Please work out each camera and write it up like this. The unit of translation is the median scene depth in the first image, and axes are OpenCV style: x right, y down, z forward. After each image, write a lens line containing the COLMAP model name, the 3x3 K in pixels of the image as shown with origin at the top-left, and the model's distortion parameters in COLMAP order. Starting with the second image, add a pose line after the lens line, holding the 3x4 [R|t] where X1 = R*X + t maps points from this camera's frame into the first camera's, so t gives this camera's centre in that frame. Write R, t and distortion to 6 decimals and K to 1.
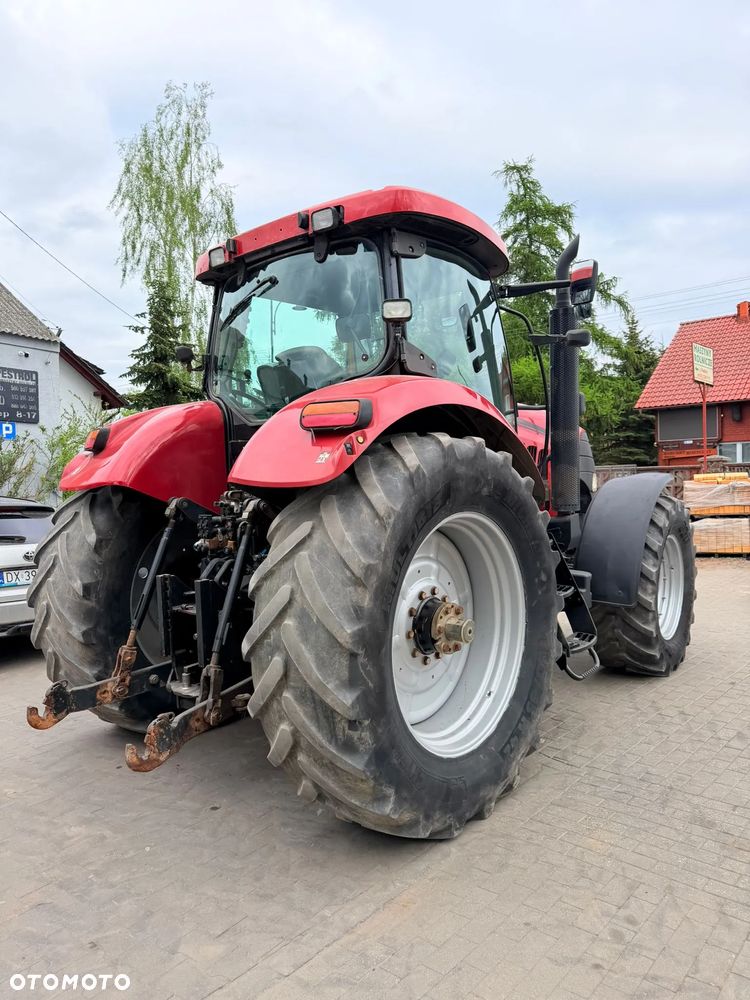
lens RADIAL K [[710.3, 0, 378.8], [0, 710.3, 501.5], [0, 0, 1]] dist [0.001083, -0.003755]
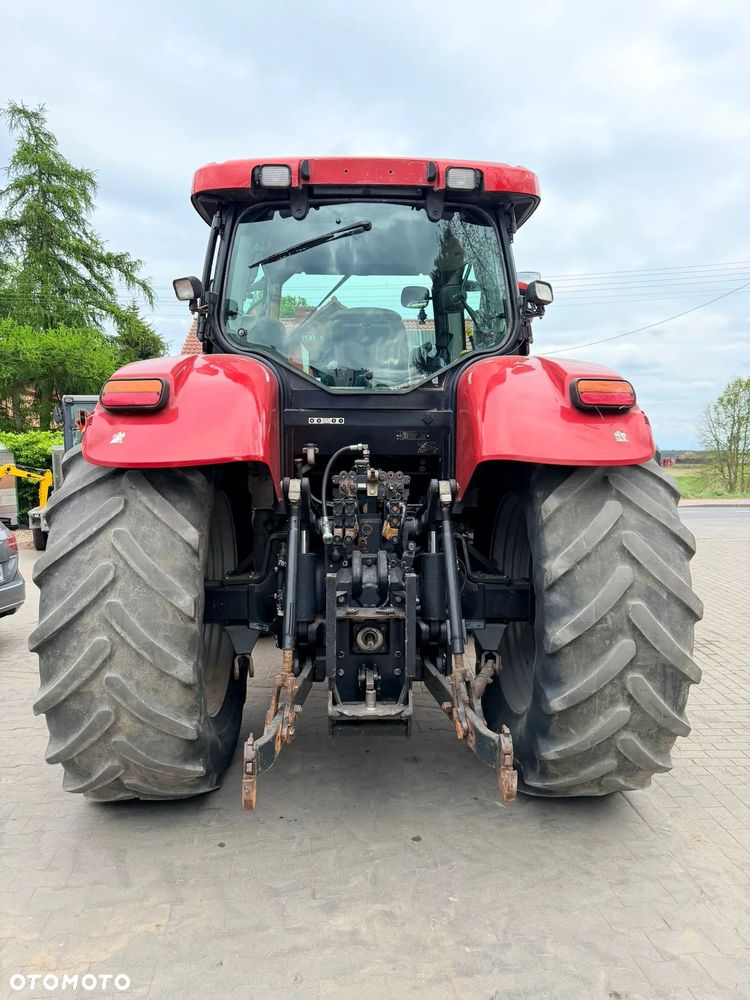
lens RADIAL K [[710.3, 0, 378.8], [0, 710.3, 501.5], [0, 0, 1]] dist [0.001083, -0.003755]
pose [[0.738056, -0.017442, 0.674514, -0.092016], [0.005055, 0.999781, 0.020322, 0.000747], [-0.674720, -0.011589, 0.737982, 0.044255]]
